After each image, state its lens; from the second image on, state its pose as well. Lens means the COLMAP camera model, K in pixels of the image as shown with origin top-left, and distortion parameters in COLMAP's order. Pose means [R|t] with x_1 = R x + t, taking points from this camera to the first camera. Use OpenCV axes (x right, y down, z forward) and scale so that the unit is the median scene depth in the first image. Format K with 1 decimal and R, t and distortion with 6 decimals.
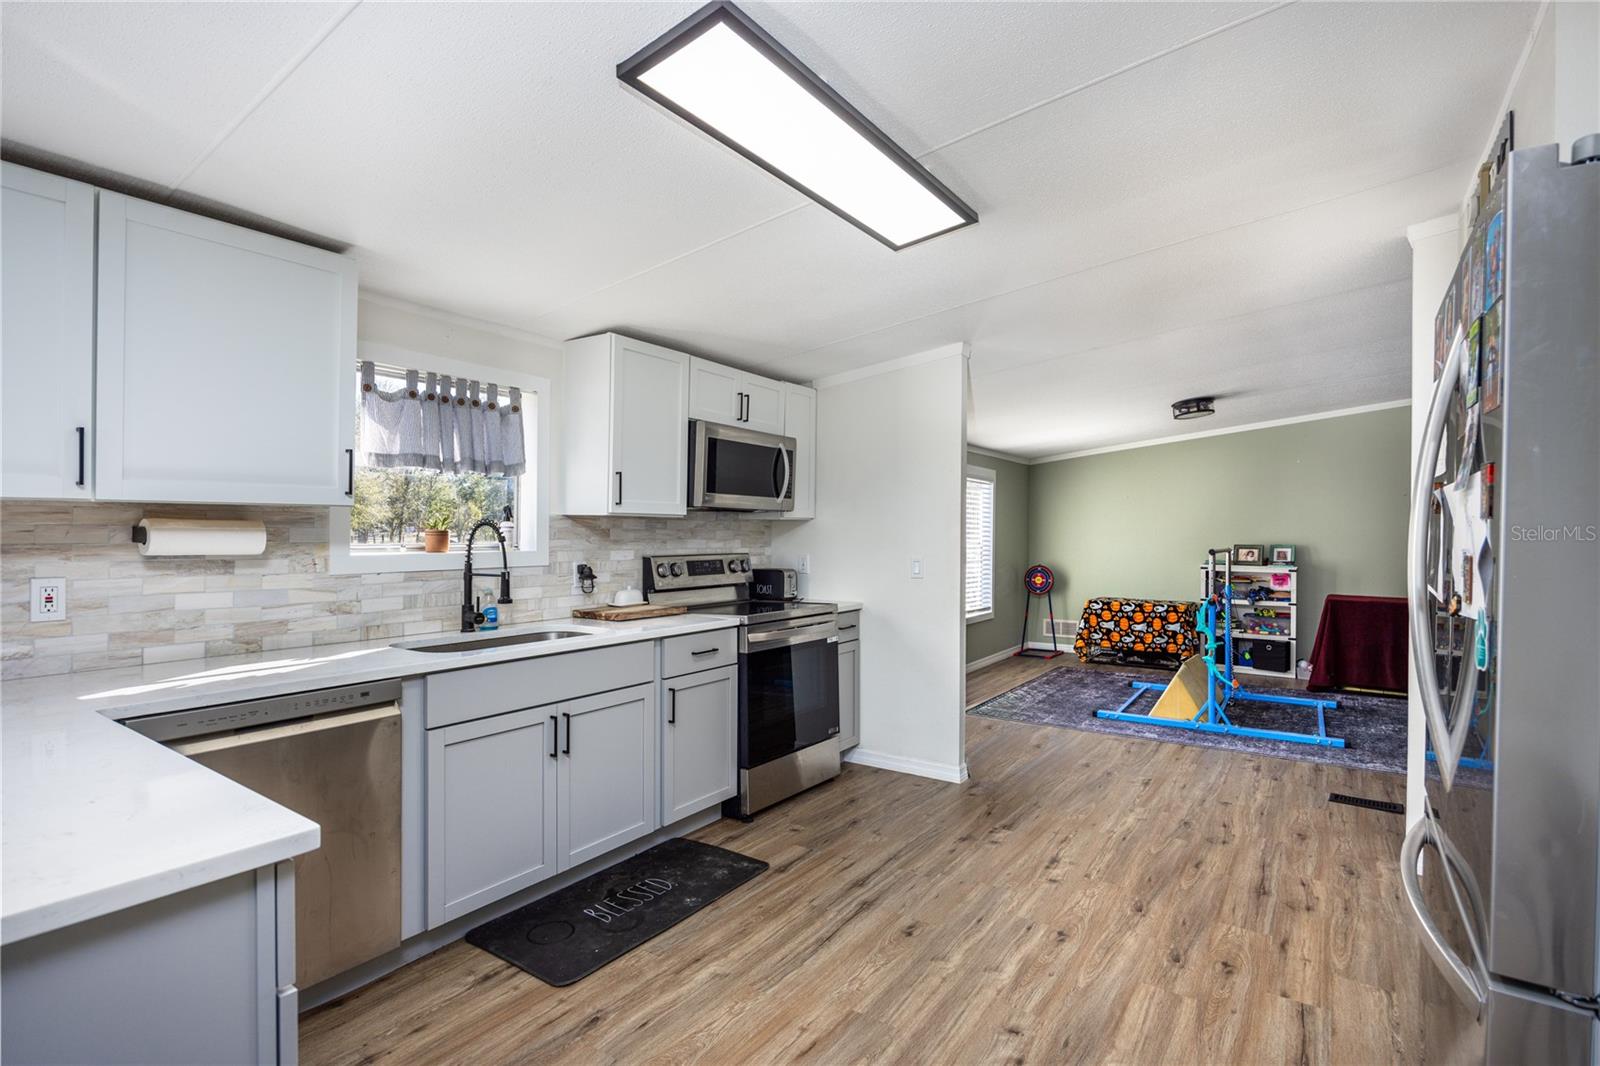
lens RADIAL K [[769.1, 0, 806.0], [0, 769.1, 532.7], [0, 0, 1]] dist [-0.013784, 0.001634]
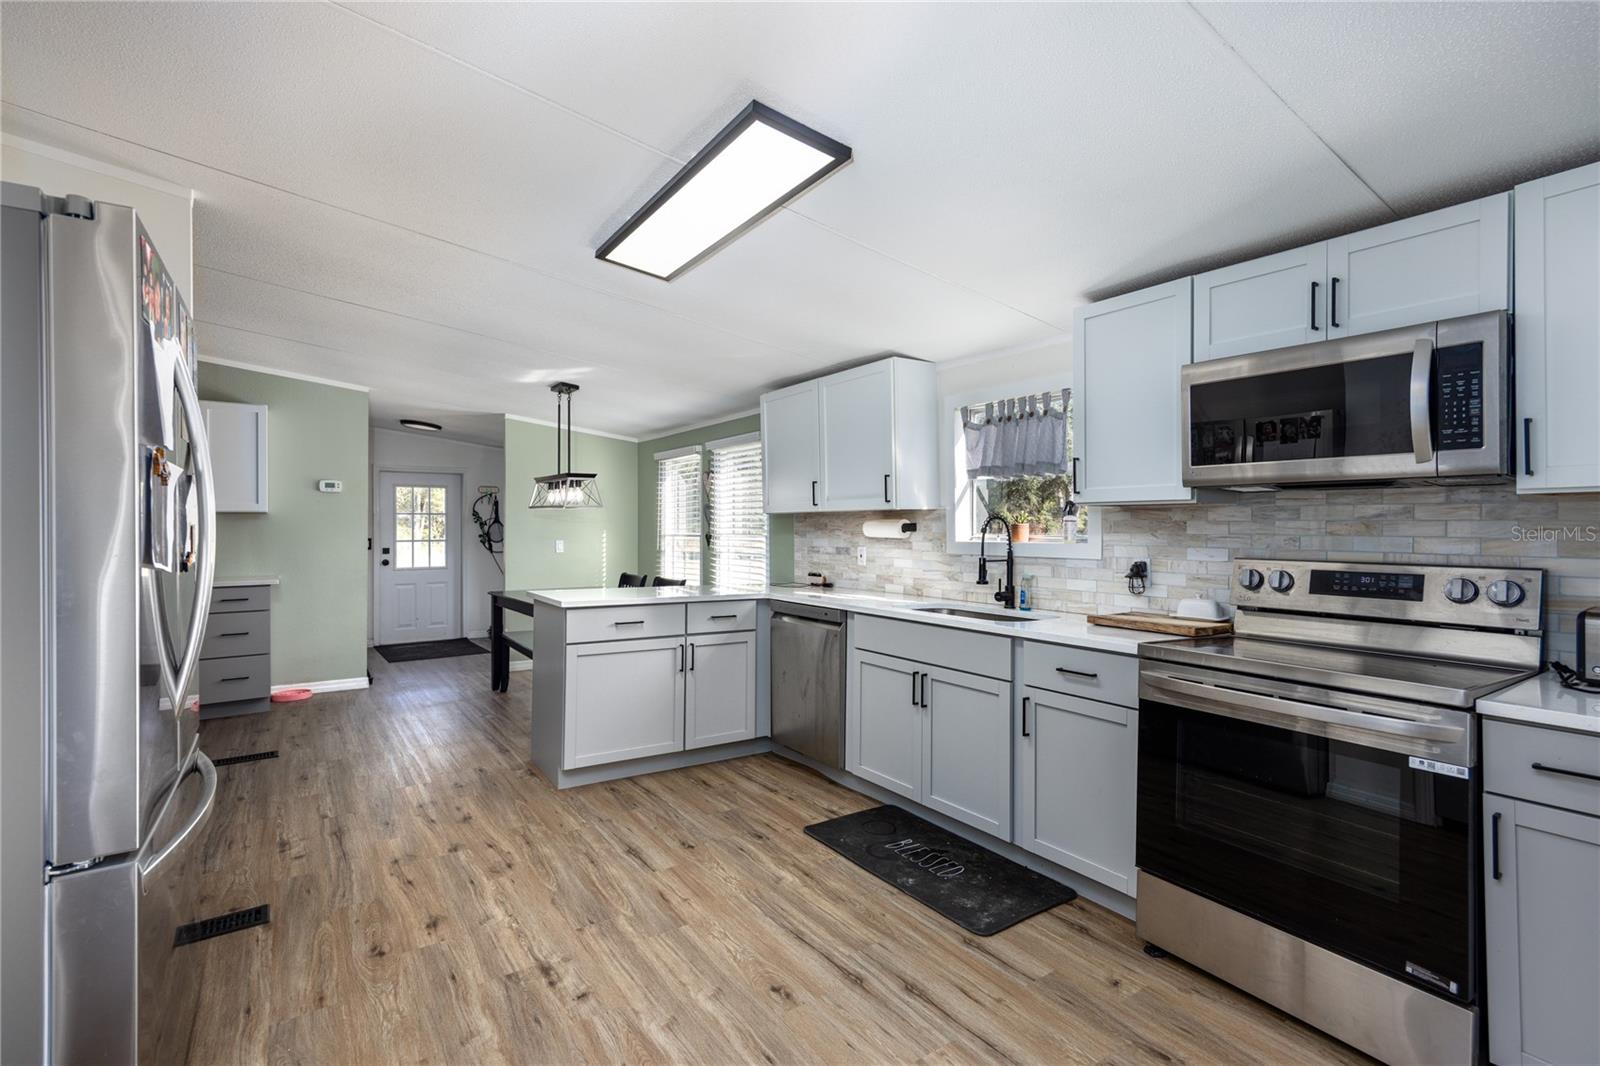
lens RADIAL K [[733.0, 0, 804.1], [0, 733.0, 526.2], [0, 0, 1]] dist [0.007067, 0.001895]
pose [[-0.353724, -0.009625, -0.935300, 0.701855], [-0.008218, 0.999940, -0.007182, 0.011095], [0.935314, 0.005146, -0.353782, 1.034643]]
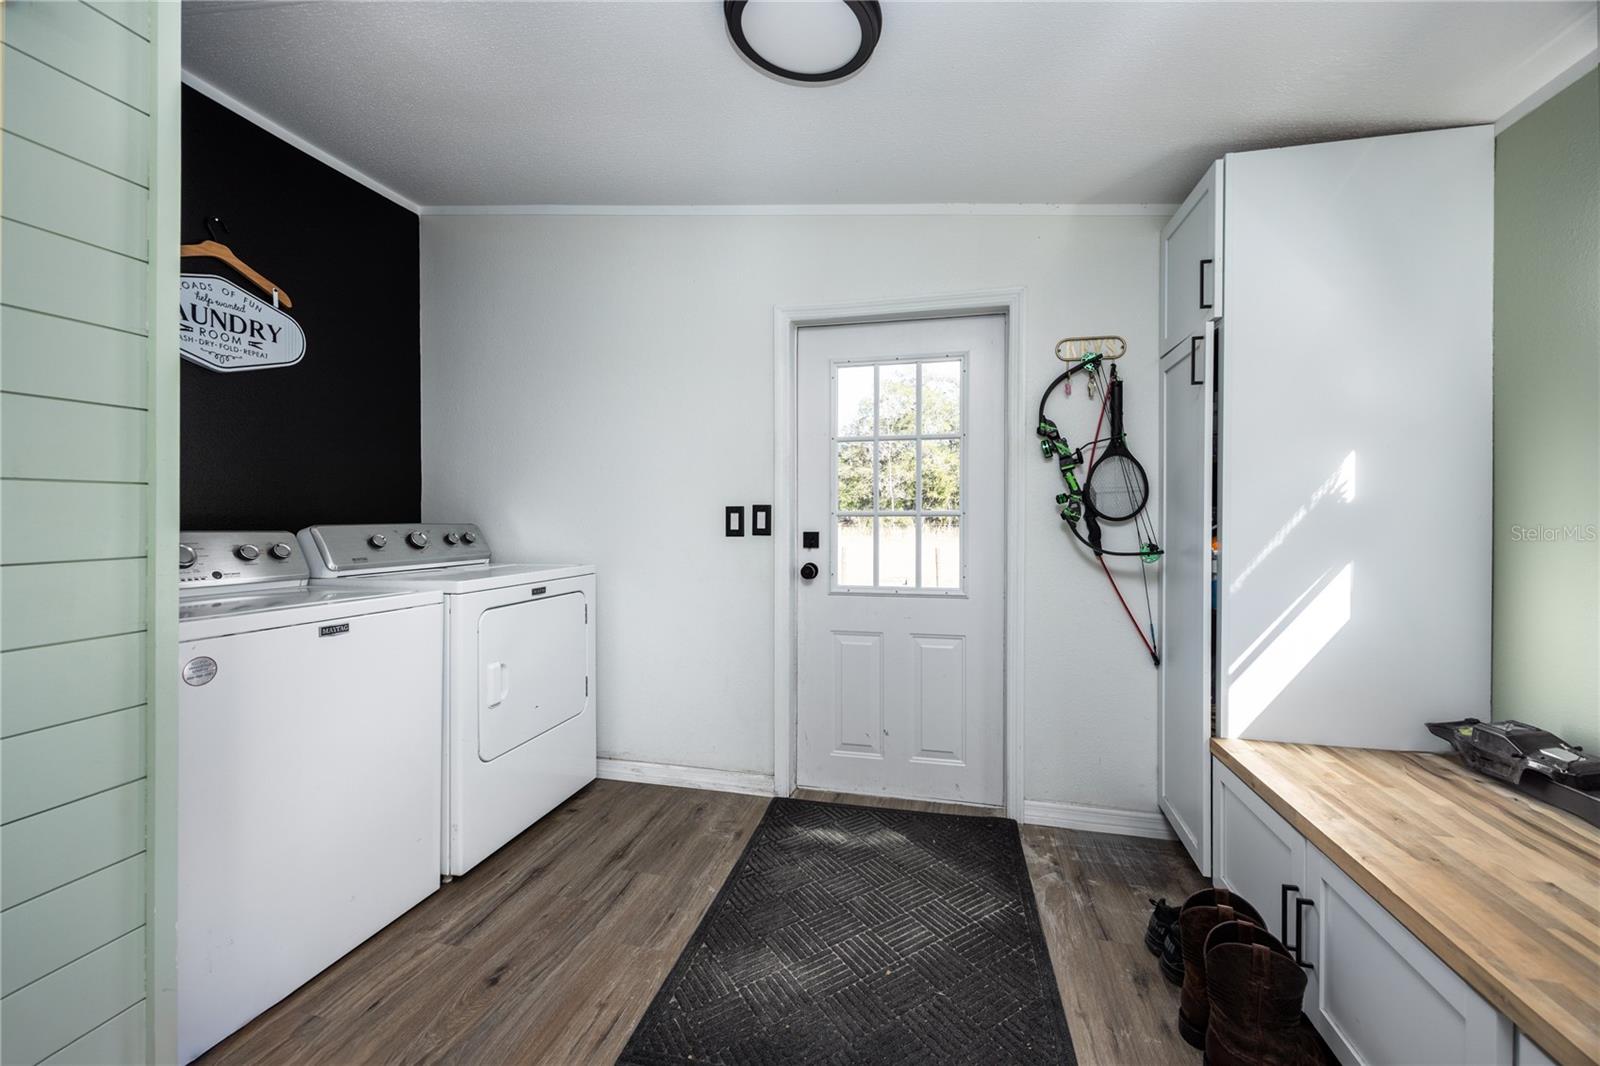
lens RADIAL K [[631.2, 0, 798.7], [0, 631.2, 527.9], [0, 0, 1]] dist [0.003064, -0.000375]
pose [[-0.921992, -0.012478, -0.387009, -0.887829], [-0.018108, 0.999777, 0.010904, 0.067585], [0.386786, 0.017061, -0.922012, -0.524783]]
